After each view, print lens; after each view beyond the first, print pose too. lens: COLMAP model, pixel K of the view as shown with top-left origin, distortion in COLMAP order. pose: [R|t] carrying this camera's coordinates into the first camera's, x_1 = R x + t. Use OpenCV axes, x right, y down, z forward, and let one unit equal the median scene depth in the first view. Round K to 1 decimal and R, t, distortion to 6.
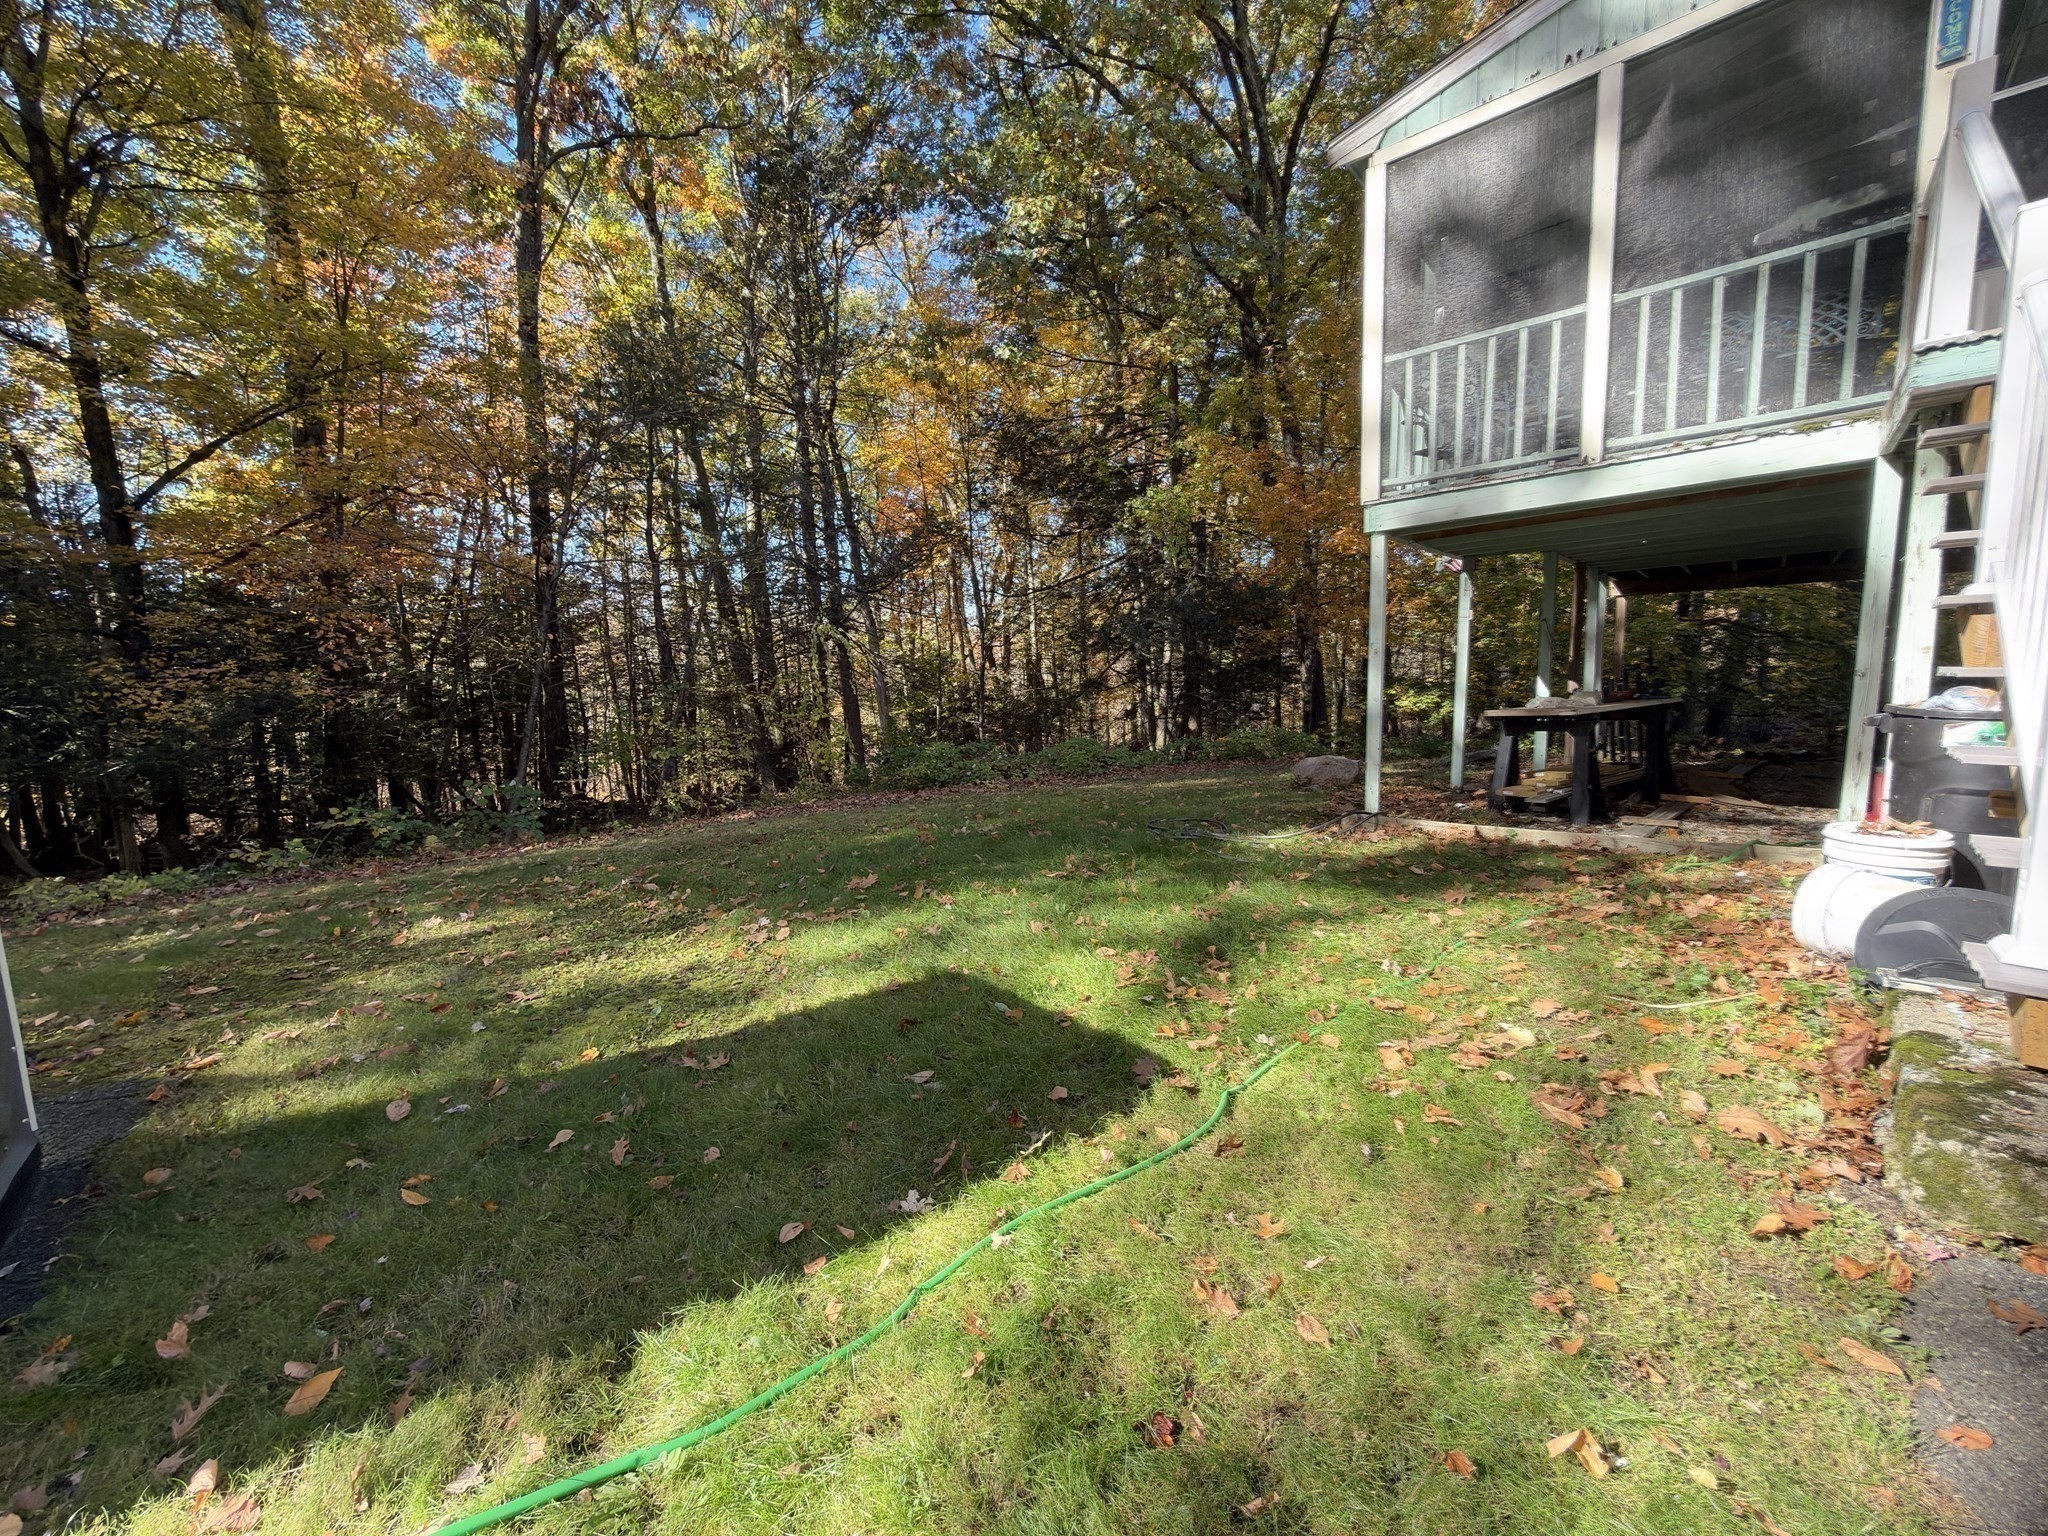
lens RADIAL K [[814.0, 0, 1024.6], [0, 814.0, 771.0], [0, 0, 1]] dist [0.001683, 0.000264]
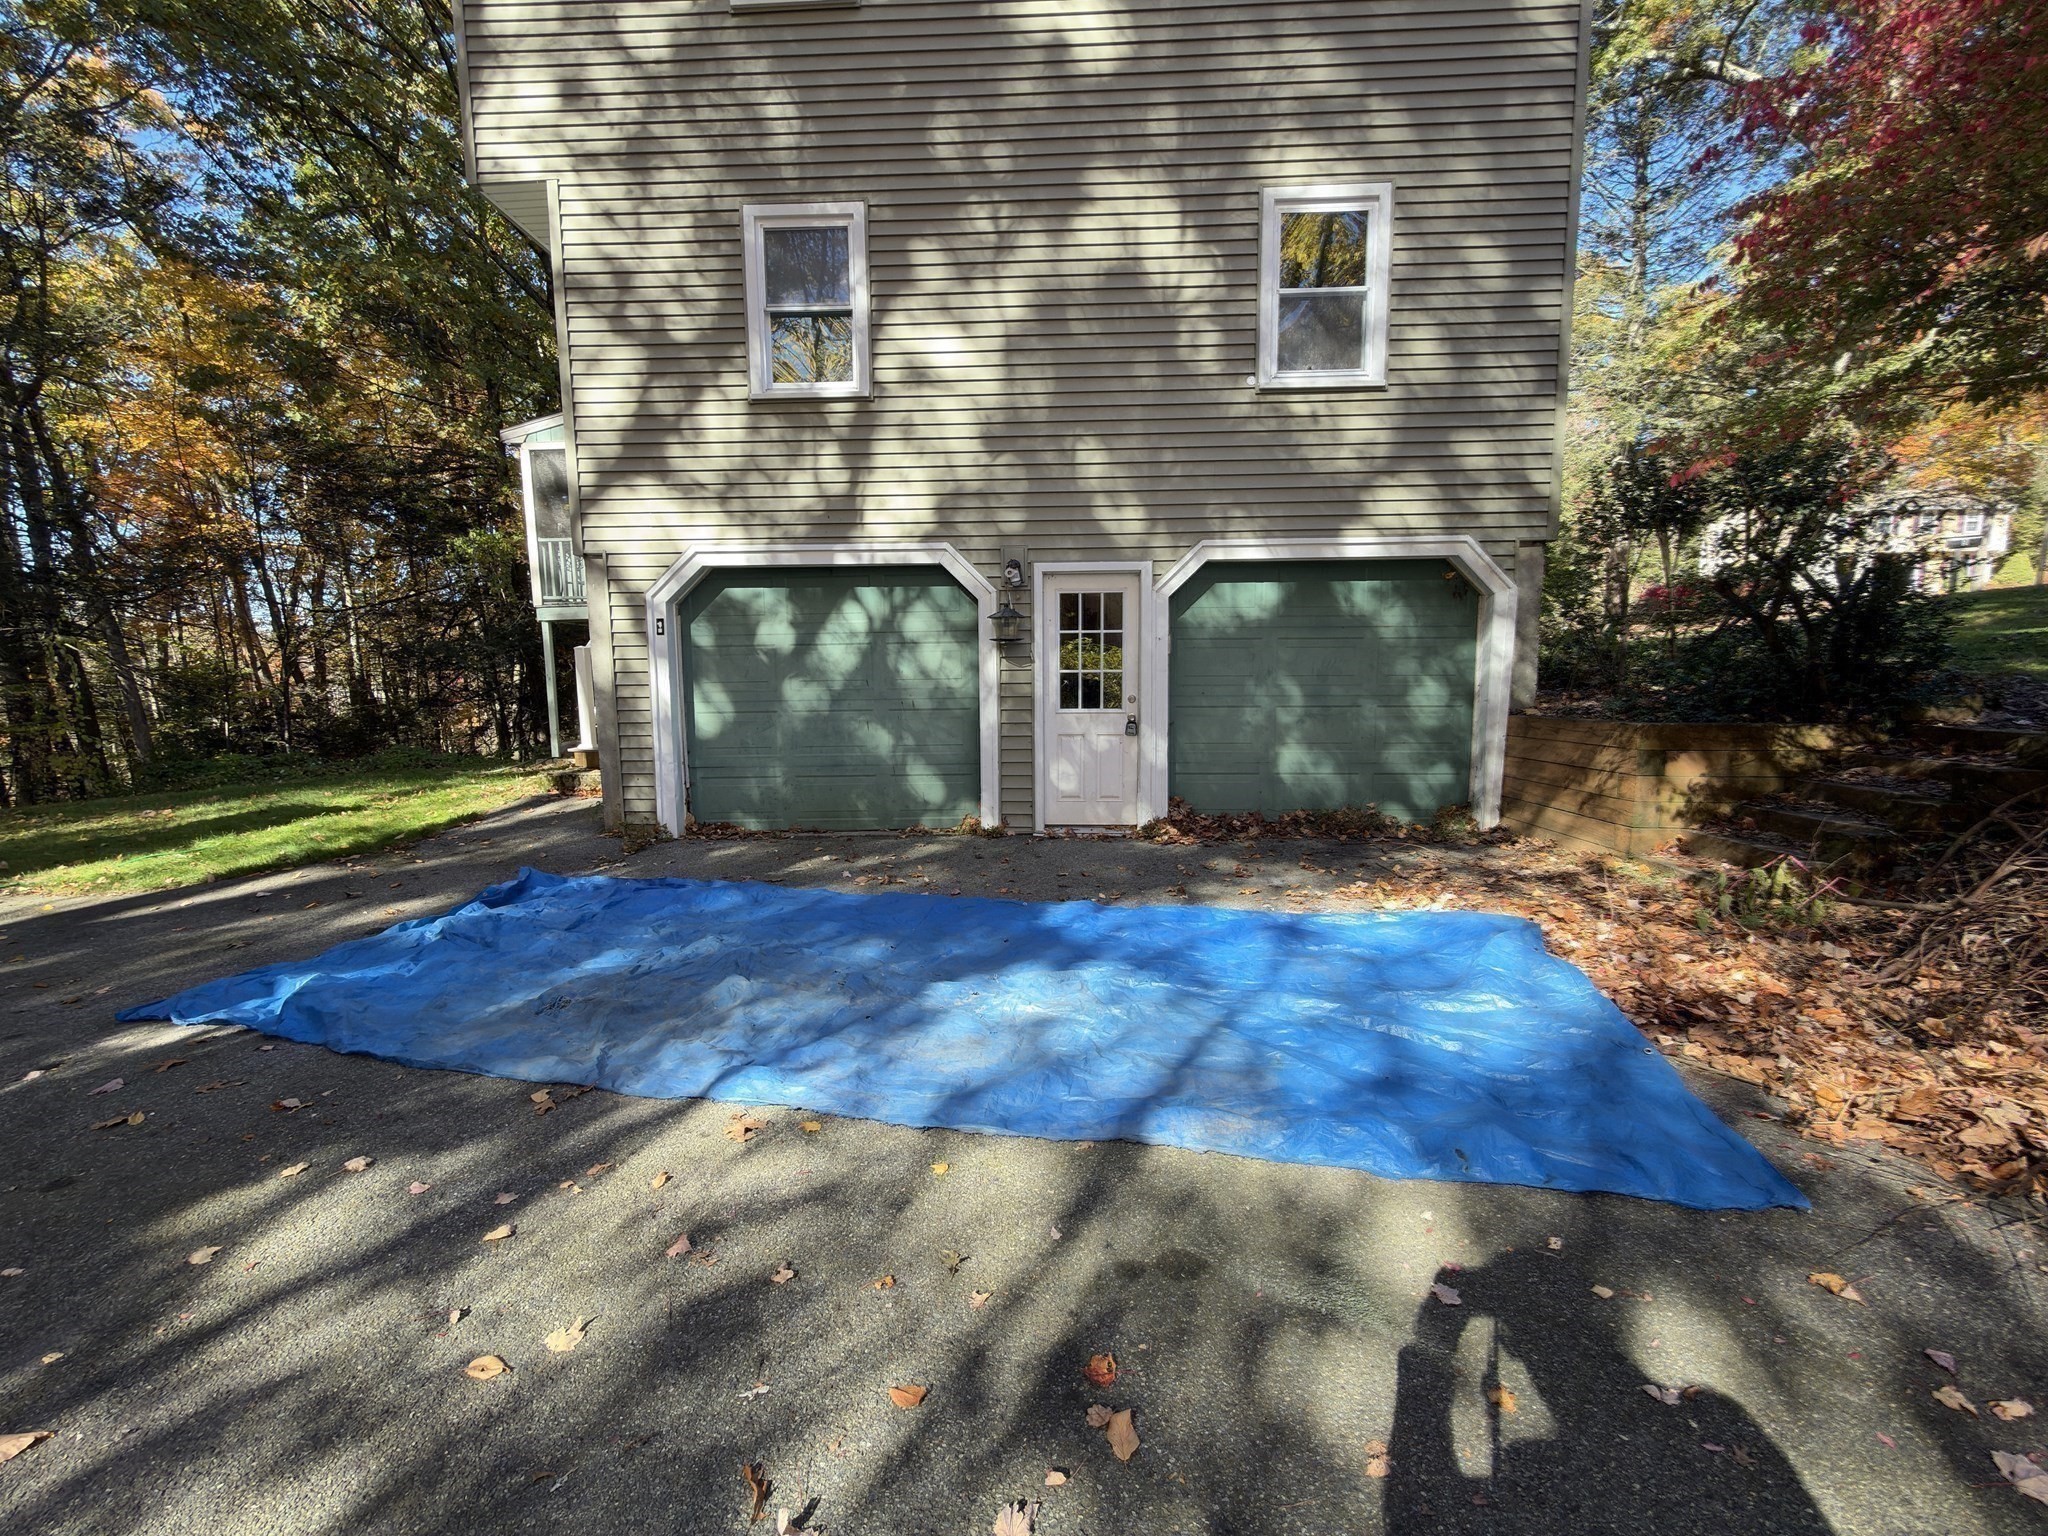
lens RADIAL K [[814.0, 0, 1028.2], [0, 814.0, 768.6], [0, 0, 1]] dist [0.001683, 0.000264]
pose [[0.773792, -0.051852, 0.631314, 0.010714], [0.069040, 0.997610, -0.002684, 0.028476], [-0.629666, 0.045663, 0.775523, -0.229572]]
